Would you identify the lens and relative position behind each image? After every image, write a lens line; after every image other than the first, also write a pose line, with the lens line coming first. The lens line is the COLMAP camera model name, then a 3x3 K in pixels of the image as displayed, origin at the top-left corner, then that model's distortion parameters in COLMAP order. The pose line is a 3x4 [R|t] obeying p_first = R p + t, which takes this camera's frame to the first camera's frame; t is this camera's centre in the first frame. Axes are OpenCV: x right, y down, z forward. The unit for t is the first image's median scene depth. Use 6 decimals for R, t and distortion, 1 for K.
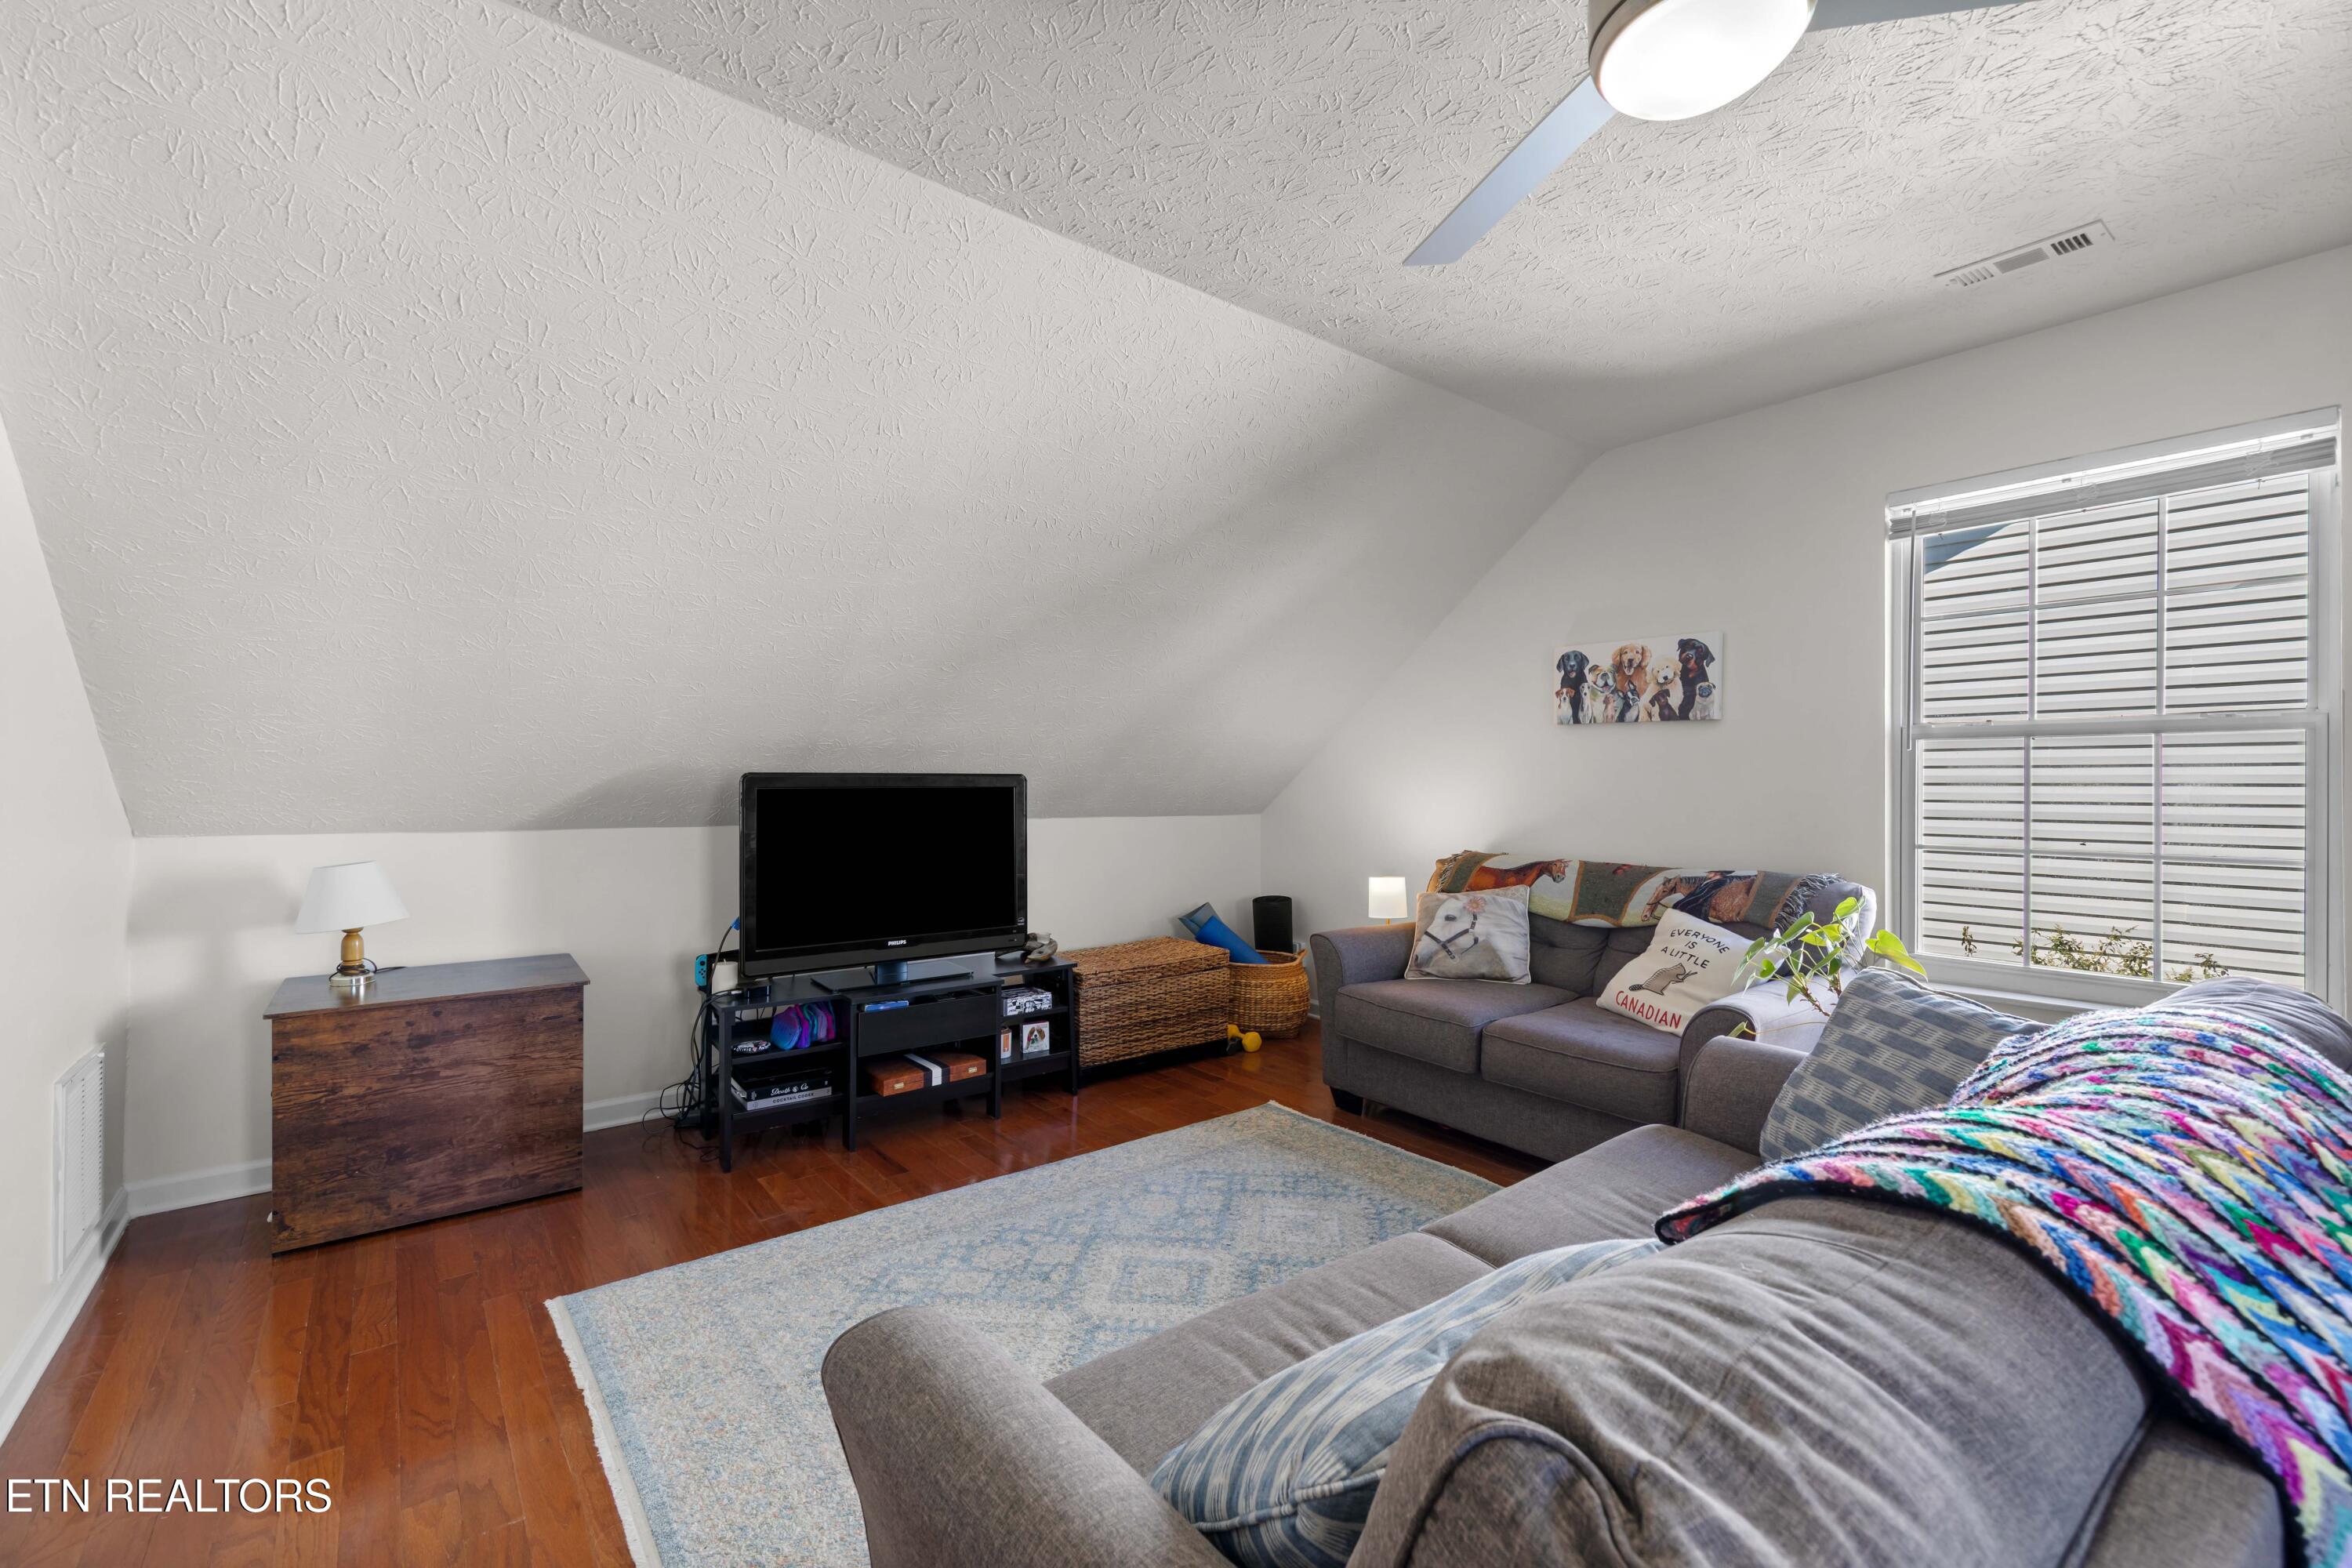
lens RADIAL K [[995.4, 0, 1167.7], [0, 995.4, 781.9], [0, 0, 1]] dist [0.004354, -0.000282]
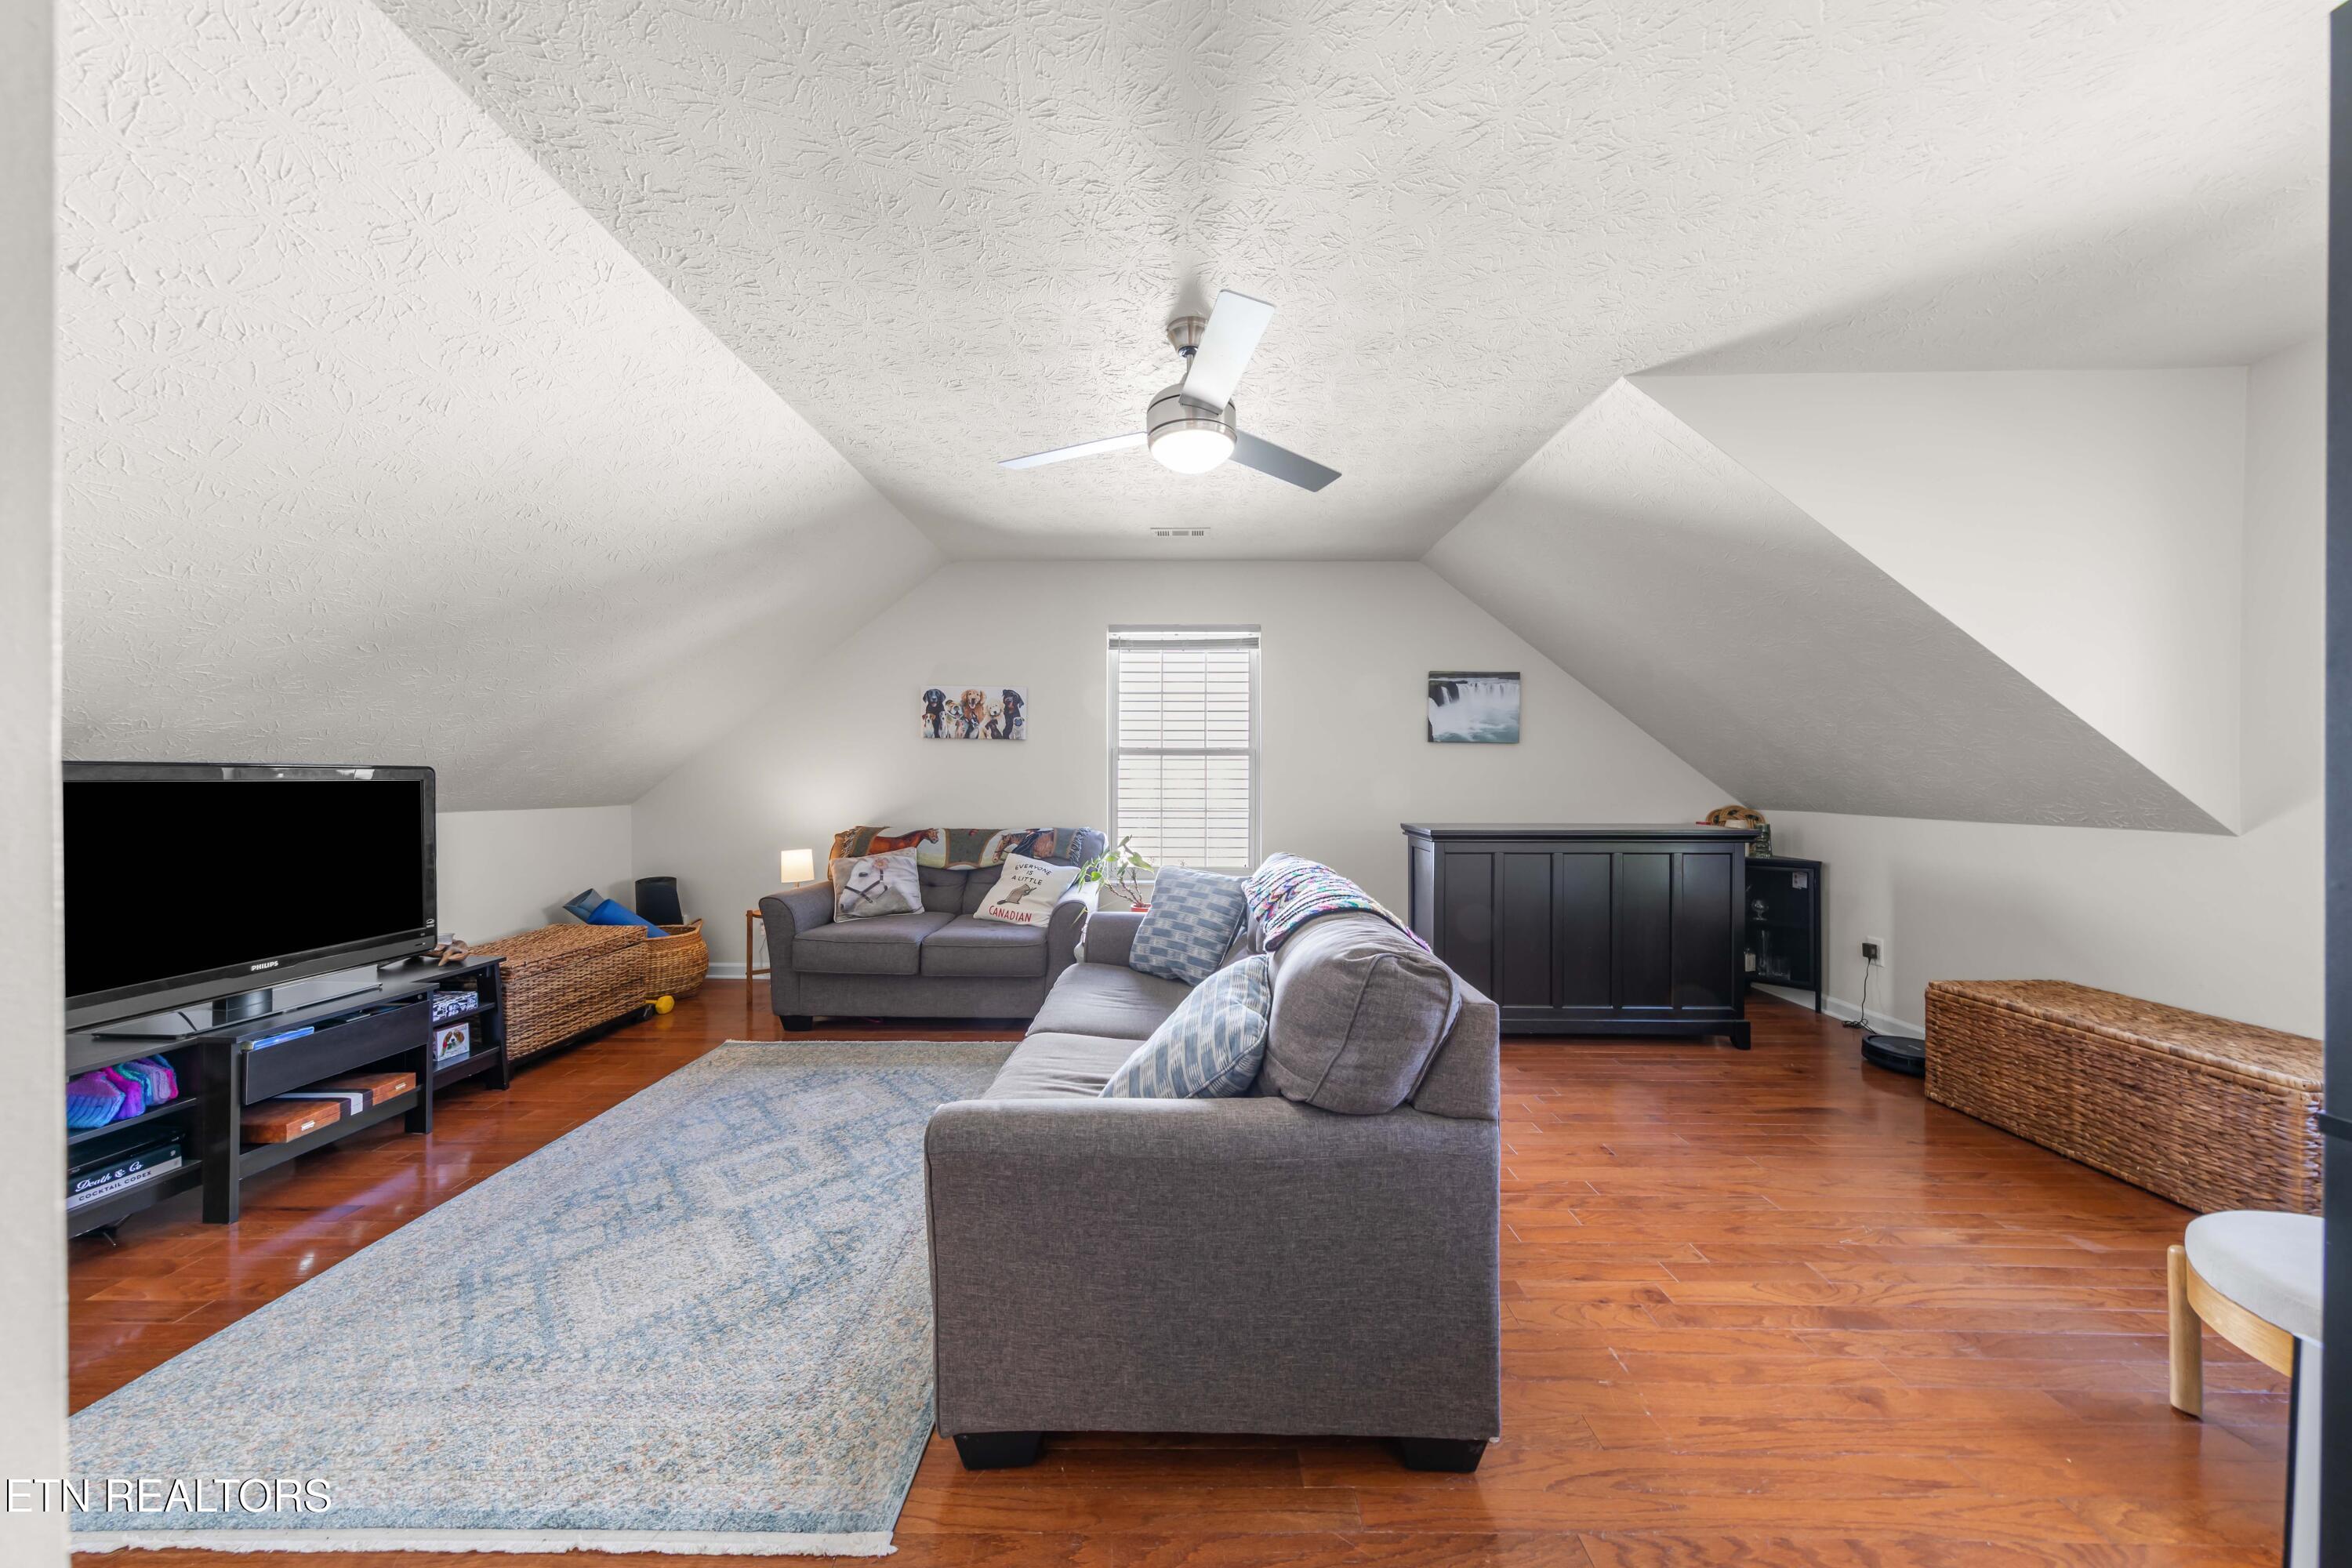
lens RADIAL K [[808.5, 0, 1181.4], [0, 808.5, 783.3], [0, 0, 1]] dist [-0.000512, -0.000114]
pose [[0.597401, -0.004484, 0.801930, -0.360784], [-0.002923, 0.999966, 0.007769, -0.000278], [-0.801937, -0.006985, 0.597367, -0.026064]]
